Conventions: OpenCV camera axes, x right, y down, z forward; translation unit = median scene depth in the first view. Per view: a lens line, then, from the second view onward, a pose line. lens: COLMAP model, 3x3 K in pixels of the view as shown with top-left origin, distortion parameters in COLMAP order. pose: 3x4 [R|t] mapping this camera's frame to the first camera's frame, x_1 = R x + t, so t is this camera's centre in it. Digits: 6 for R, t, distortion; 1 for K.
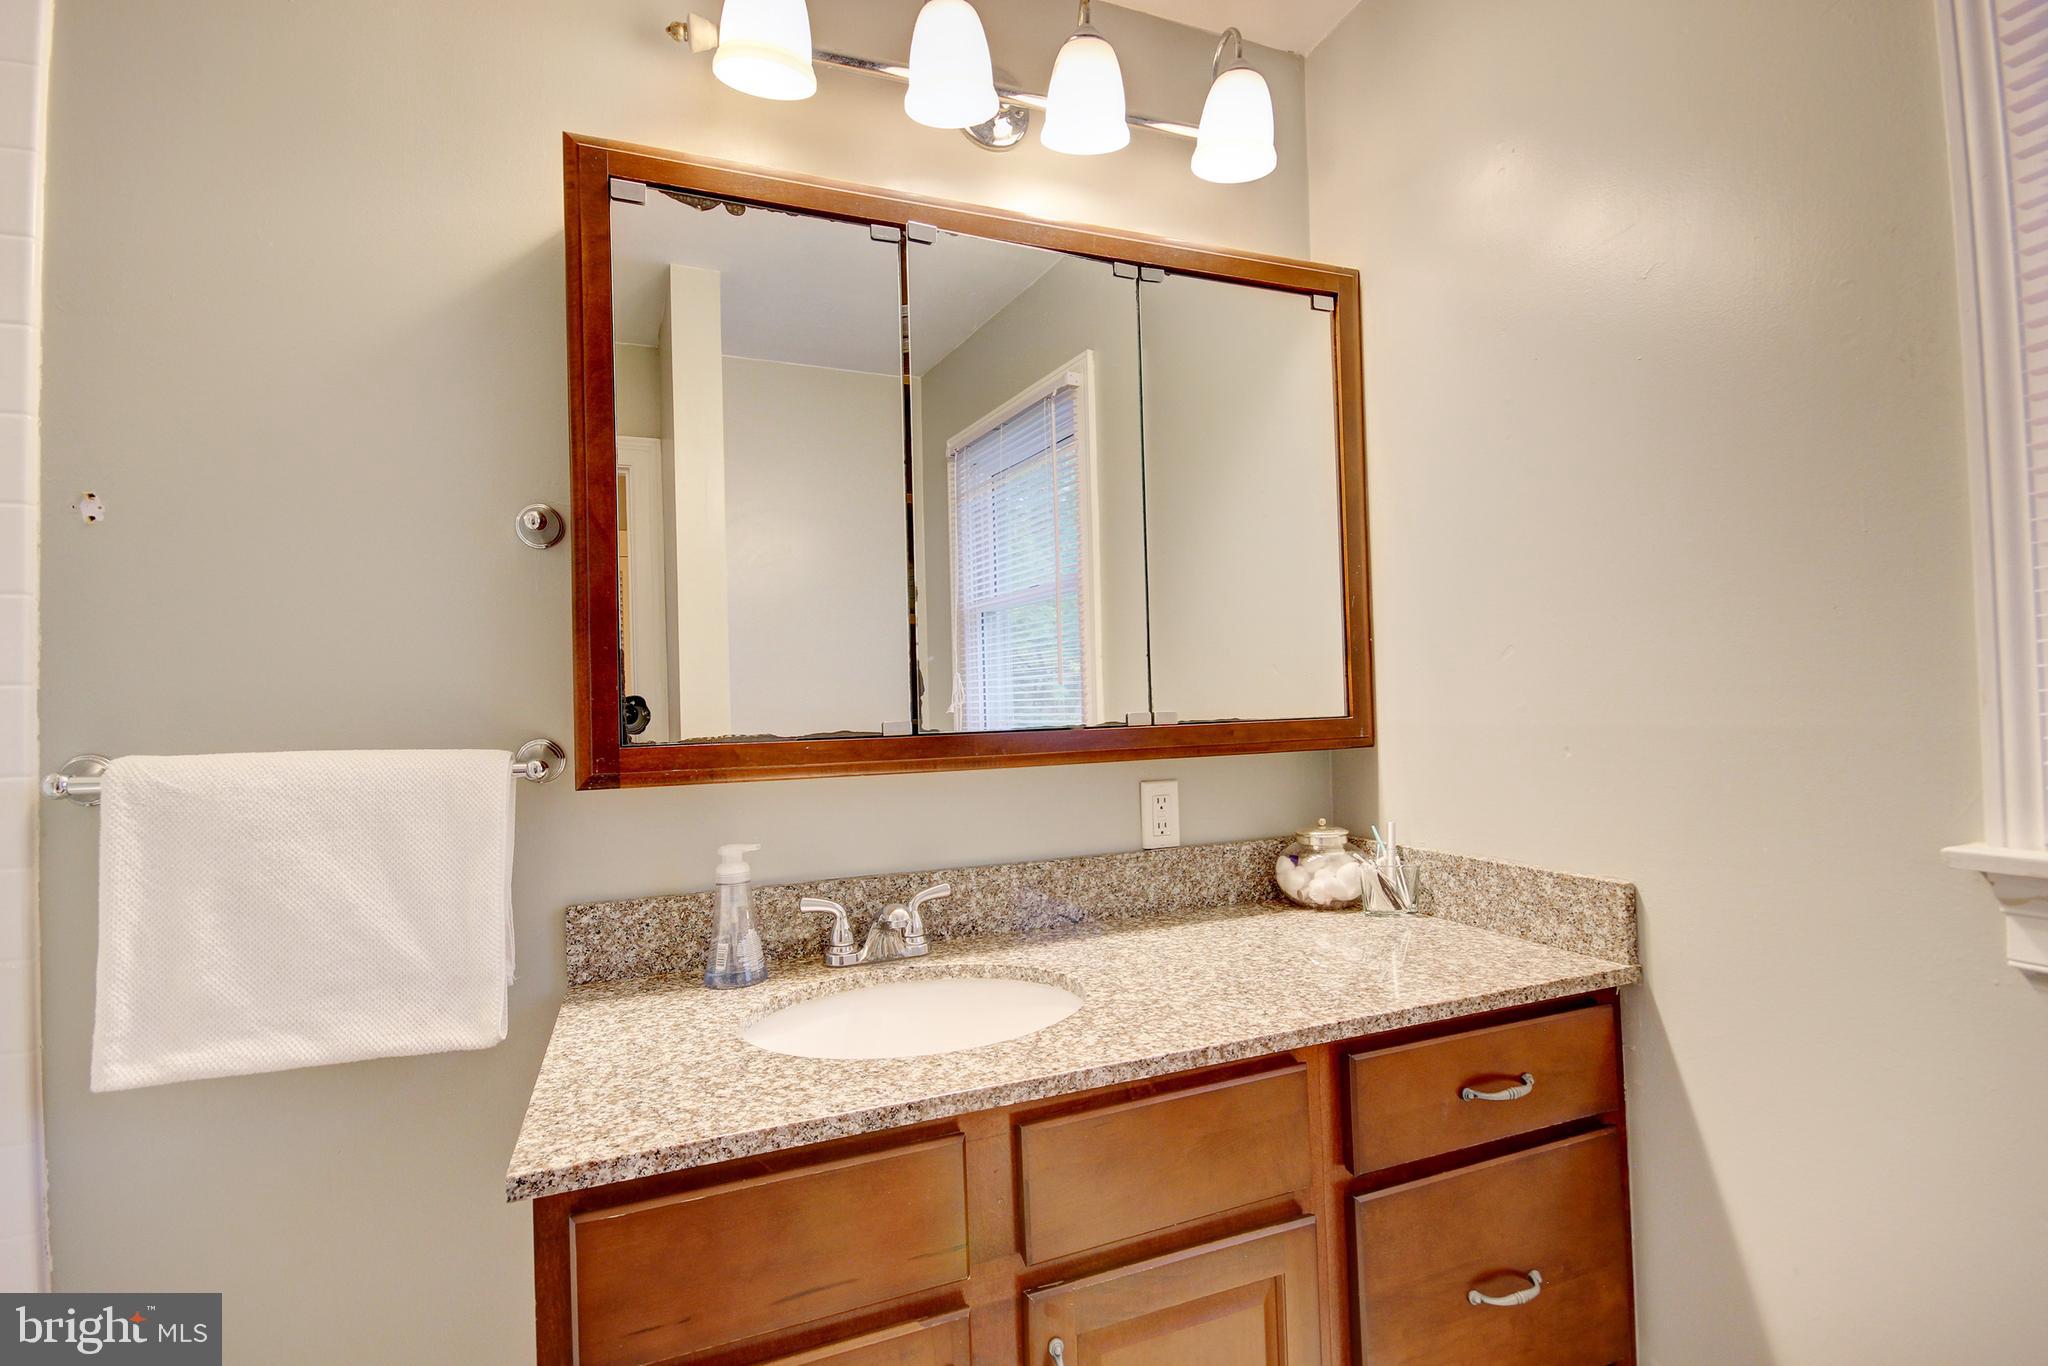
lens RADIAL K [[948.2, 0, 1033.8], [0, 948.2, 687.1], [0, 0, 1]] dist [-0.003708, -0.002907]
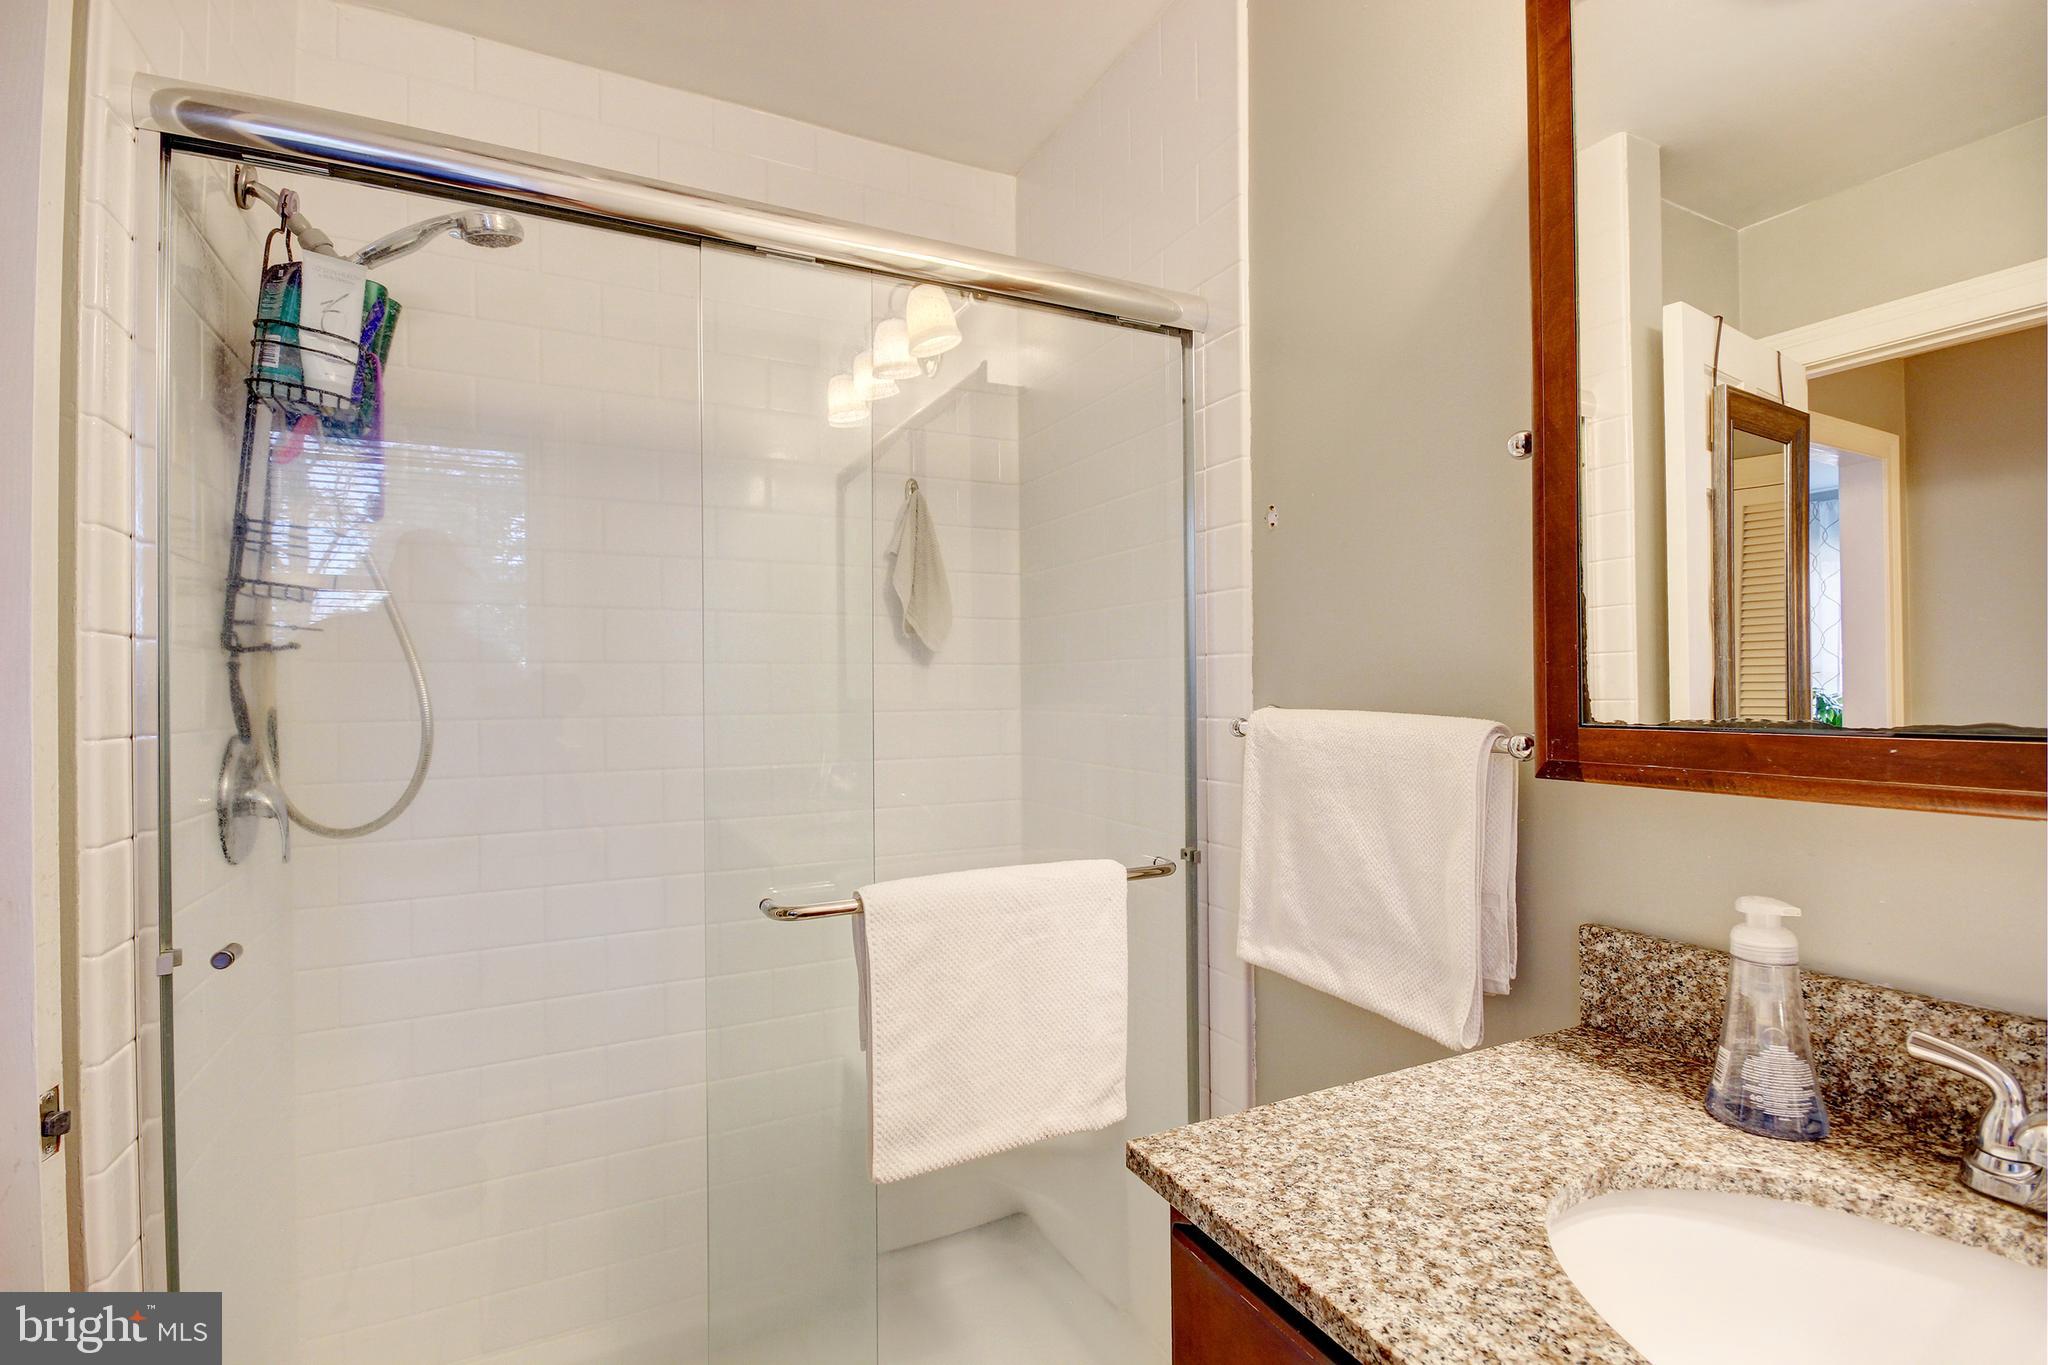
lens RADIAL K [[948.2, 0, 1027.7], [0, 948.2, 686.0], [0, 0, 1]] dist [-0.003708, -0.002907]
pose [[0.068534, 0.024725, -0.997342, 0.258535], [0.029234, 0.999214, 0.026780, -0.000742], [0.997220, -0.030992, 0.067757, 0.496678]]
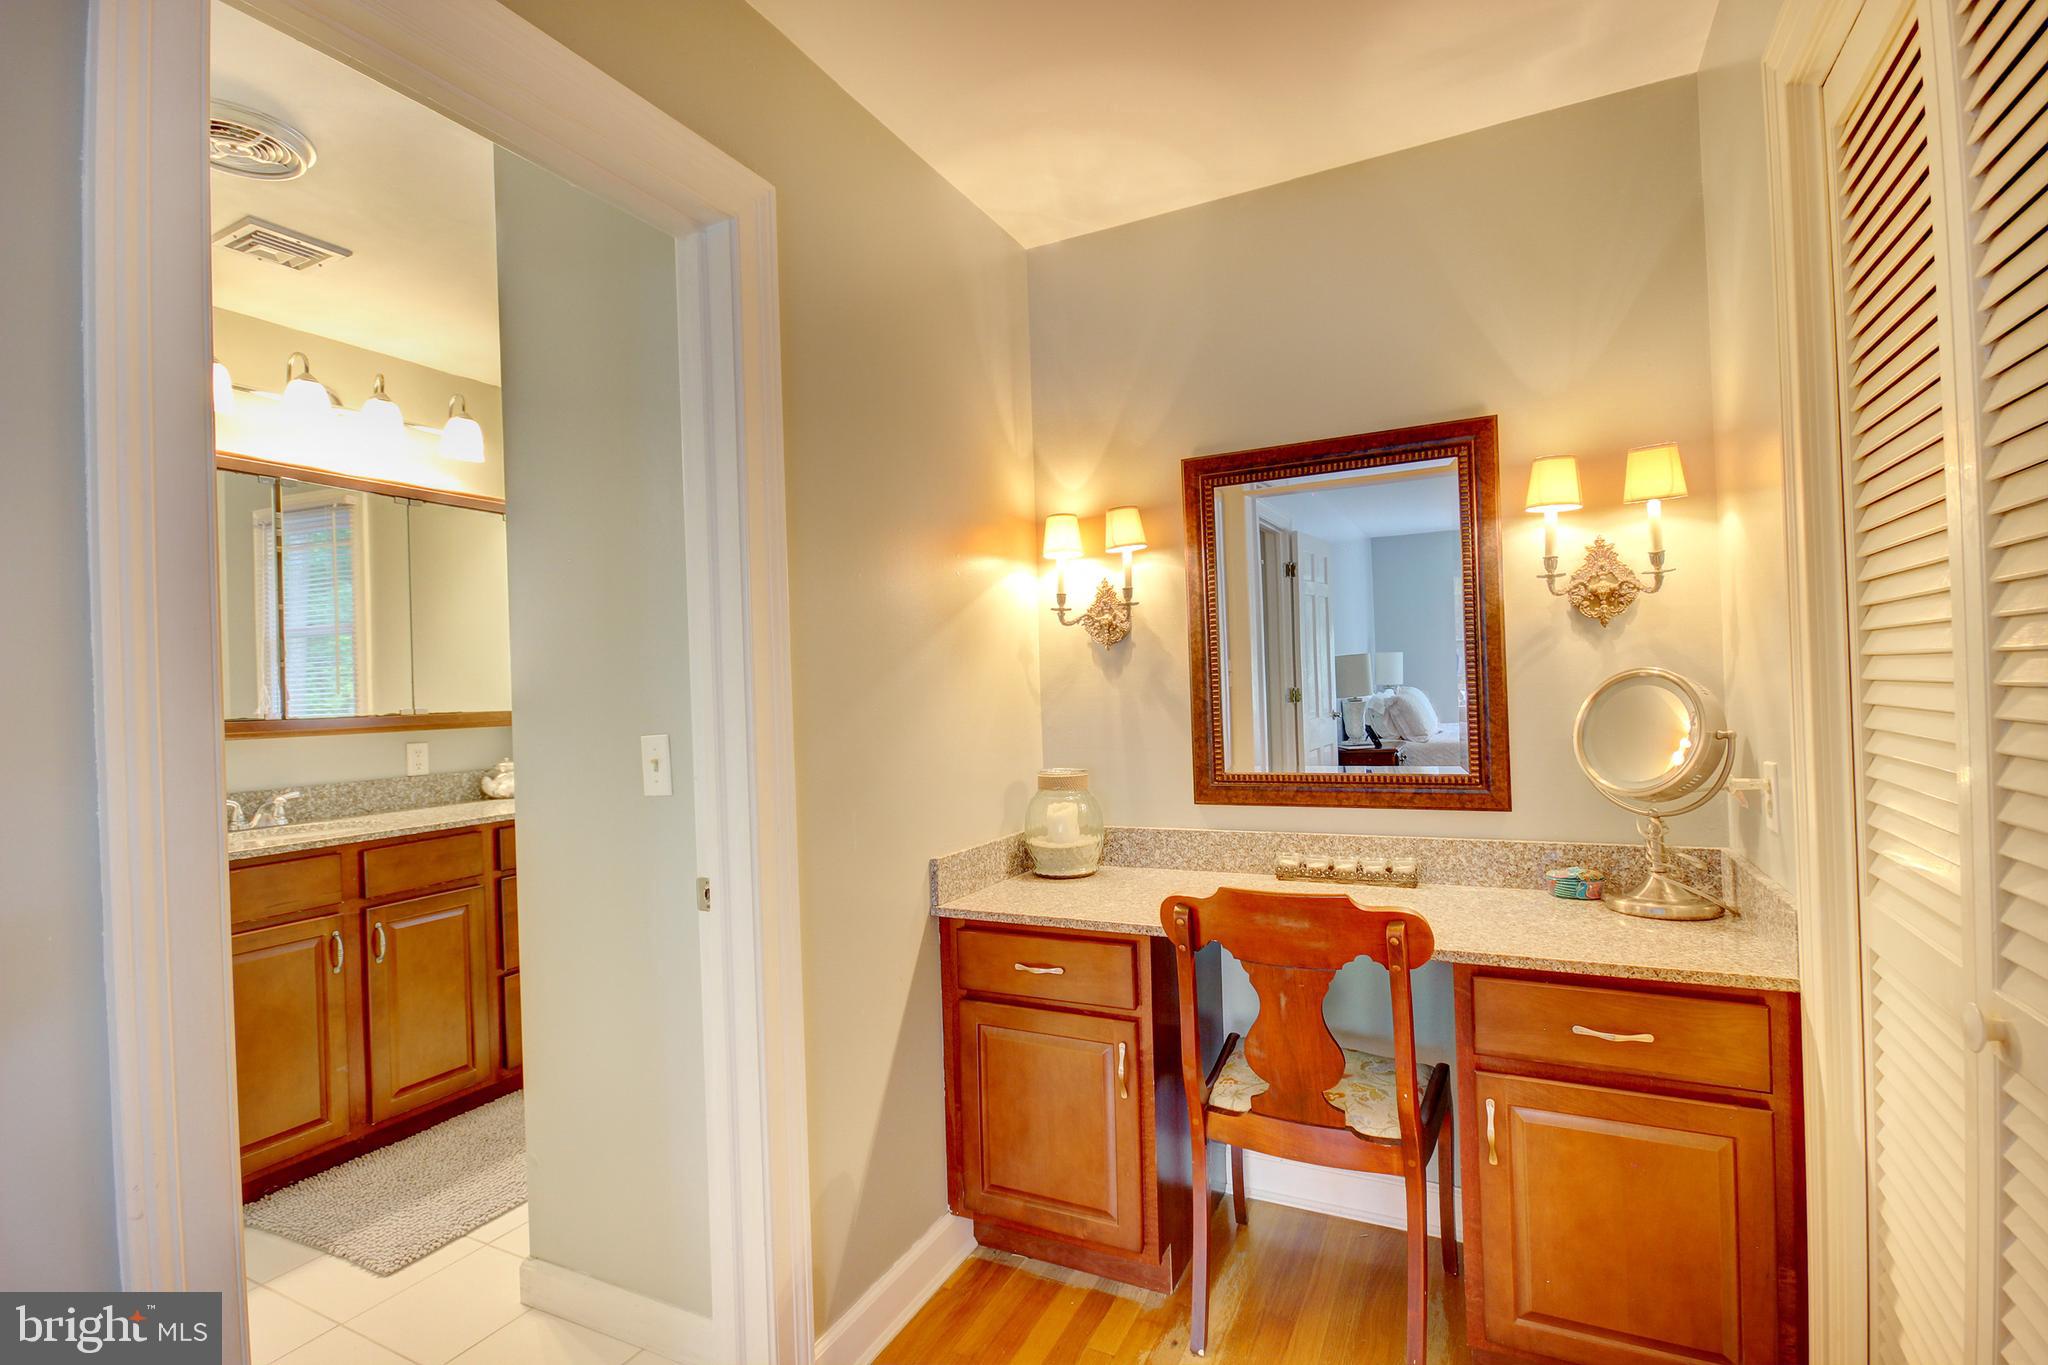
lens RADIAL K [[948.2, 0, 1028.3], [0, 948.2, 695.2], [0, 0, 1]] dist [-0.003708, -0.002907]
pose [[0.757197, 0.004872, 0.653169, -0.263007], [-0.012518, 0.999897, 0.007054, -0.042889], [-0.653067, -0.013518, 0.757179, -1.816785]]
